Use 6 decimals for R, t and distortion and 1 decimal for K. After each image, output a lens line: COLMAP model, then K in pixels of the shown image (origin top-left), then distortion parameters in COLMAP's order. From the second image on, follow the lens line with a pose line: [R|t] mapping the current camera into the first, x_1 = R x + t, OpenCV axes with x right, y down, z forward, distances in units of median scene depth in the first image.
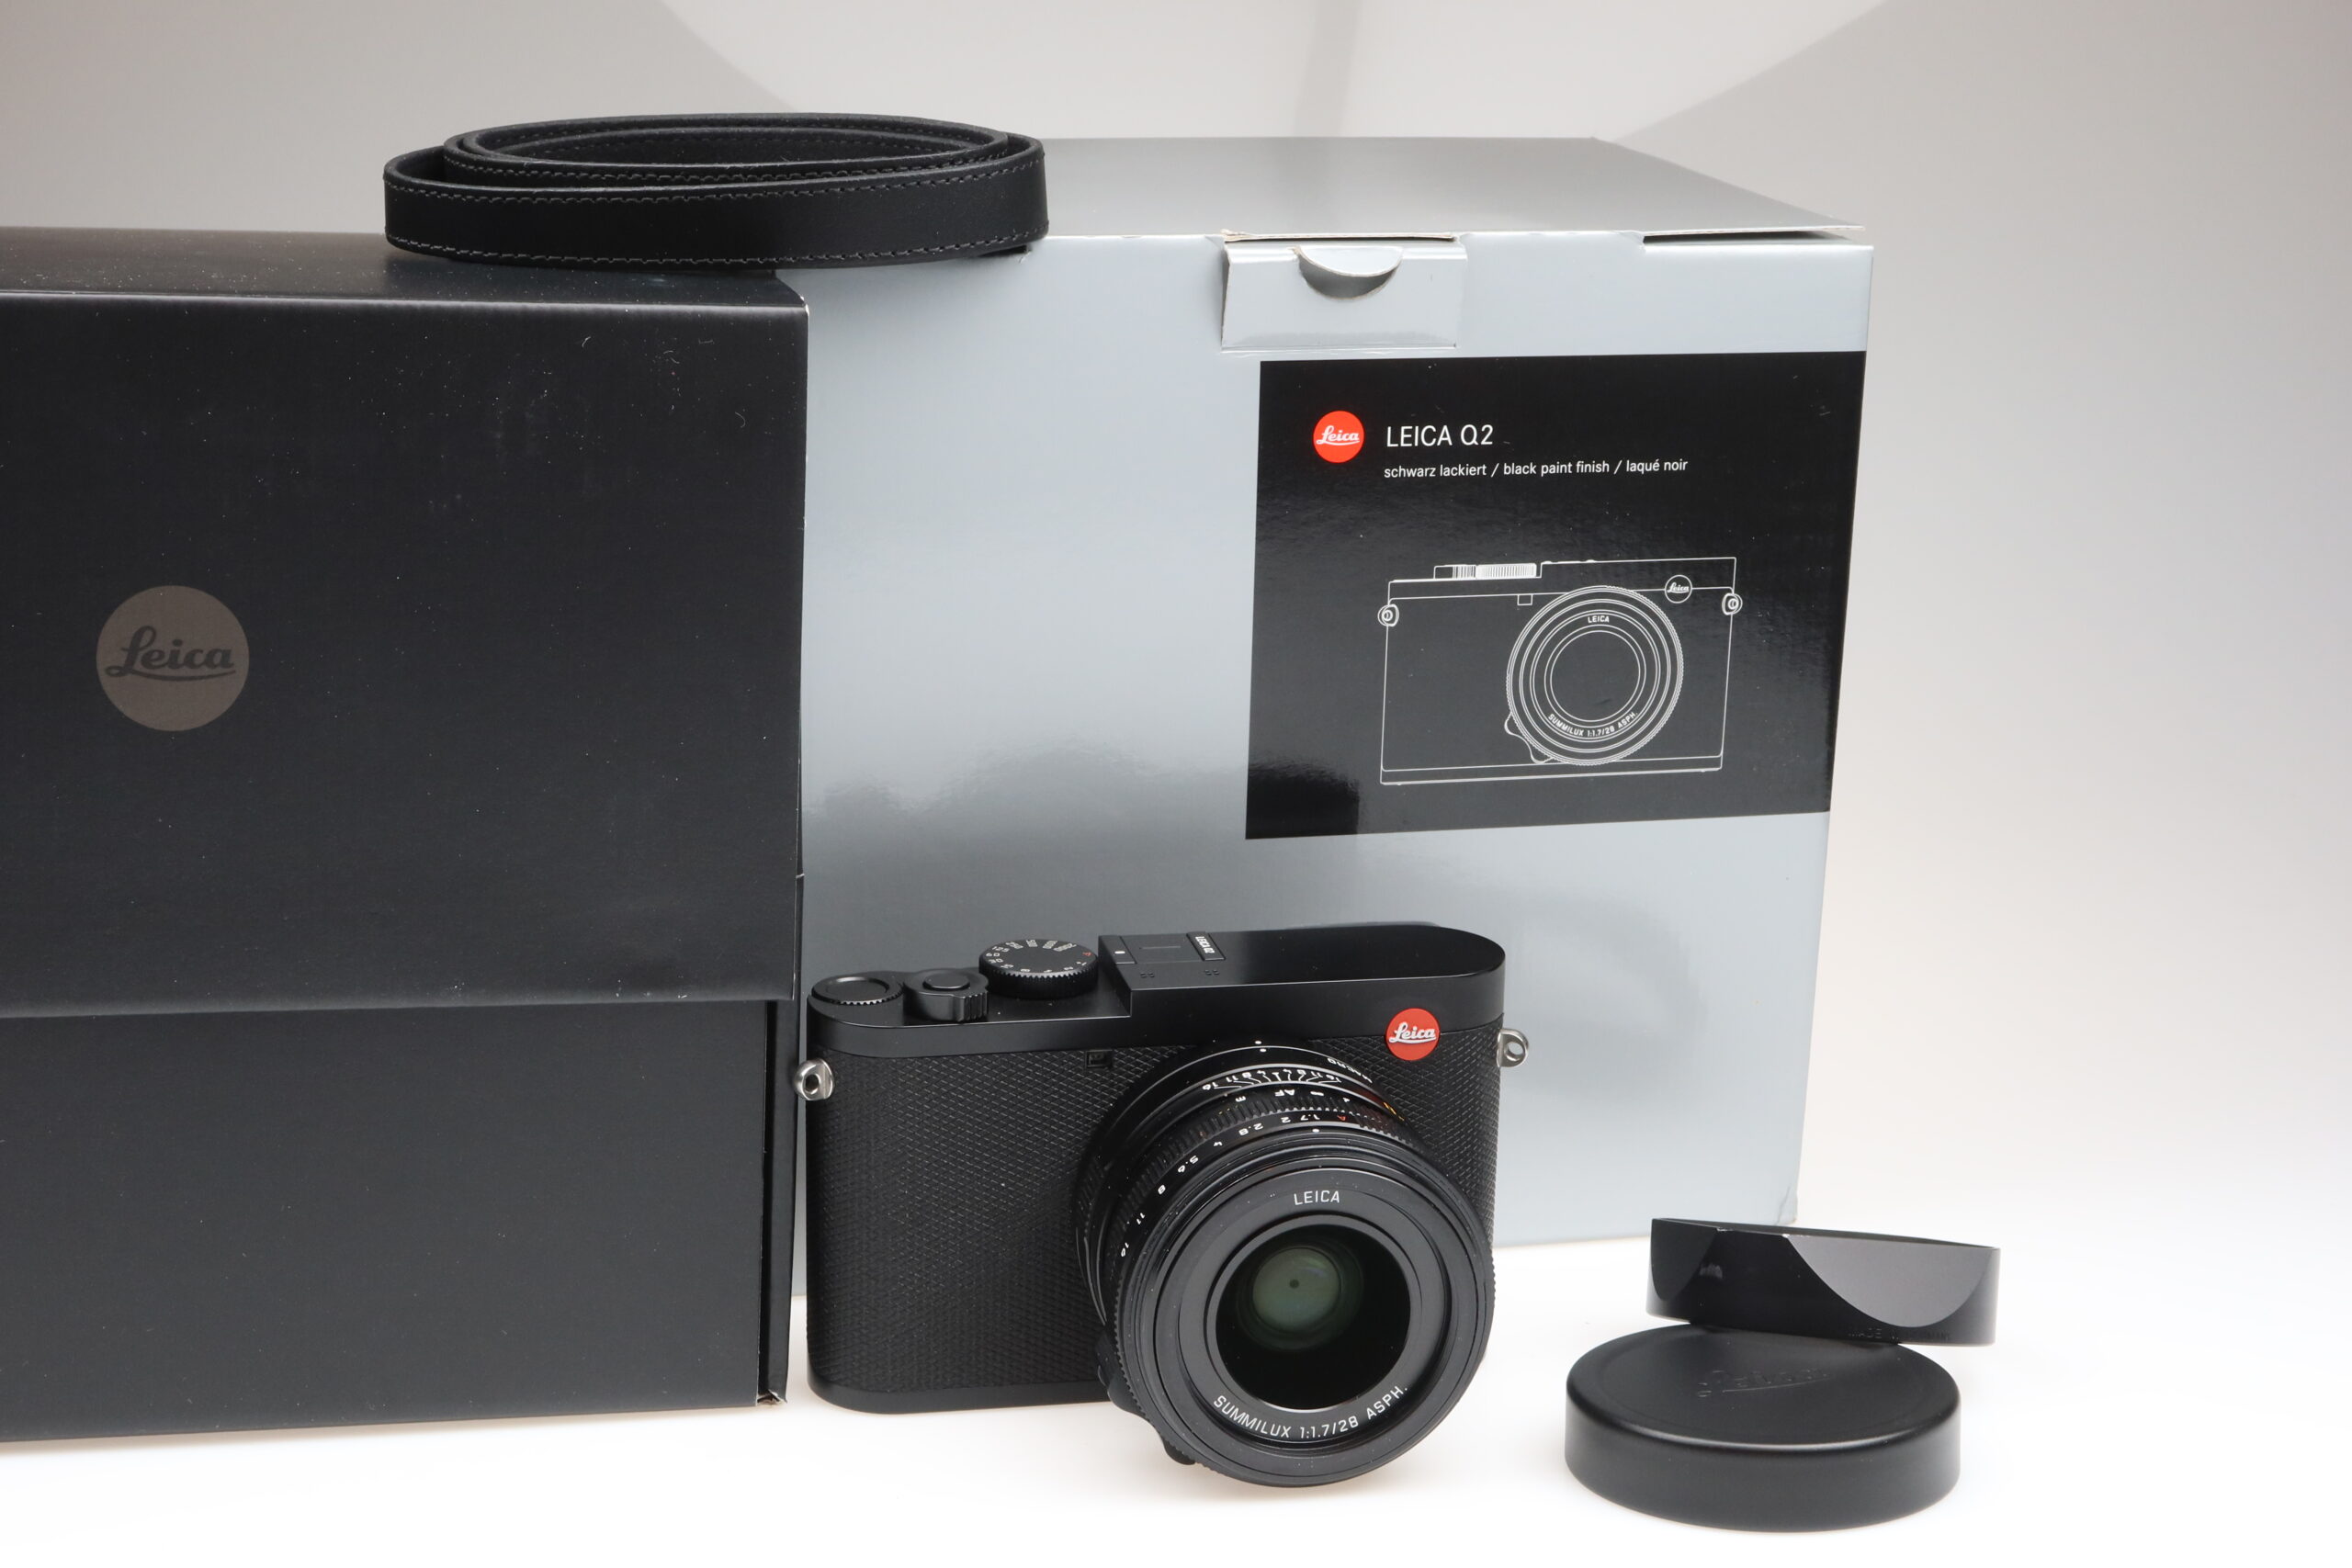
lens RADIAL K [[3814.5, 0, 1176.0], [0, 3814.5, 784.0], [0, 0, 1]] dist [0.008155, -0.015468]
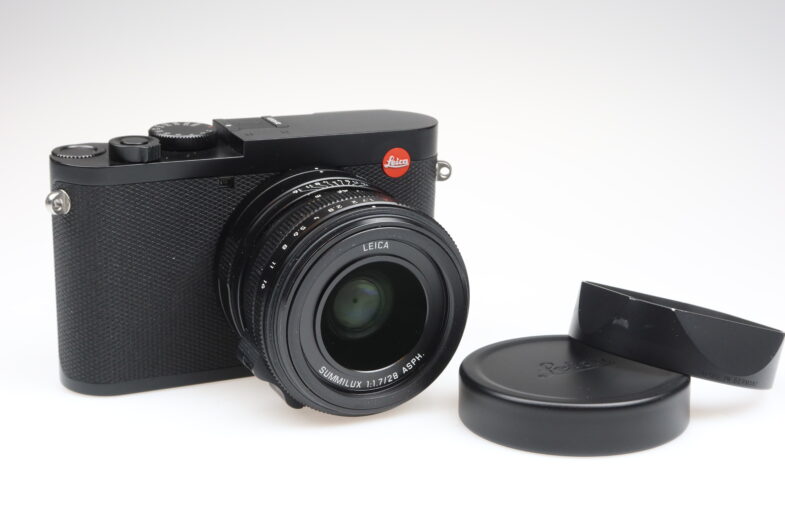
lens RADIAL K [[1273.3, 0, 392.5], [0, 1273.3, 261.5], [0, 0, 1]] dist [0.008155, -0.015468]
pose [[0.973574, -0.061696, 0.219881, -0.078810], [0.047543, 0.996477, 0.069094, 0.074194], [-0.223370, -0.056815, 0.973077, 0.433093]]
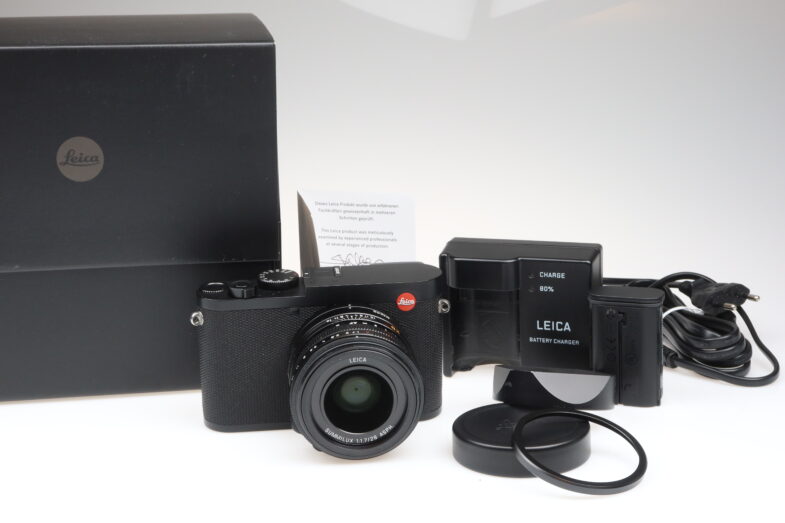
lens RADIAL K [[1273.3, 0, 392.5], [0, 1273.3, 261.5], [0, 0, 1]] dist [0.008155, -0.015468]
pose [[0.995932, -0.006237, -0.089891, 0.144997], [0.010132, 0.999026, 0.042945, -0.006037], [0.089535, -0.043681, 0.995025, 0.053035]]
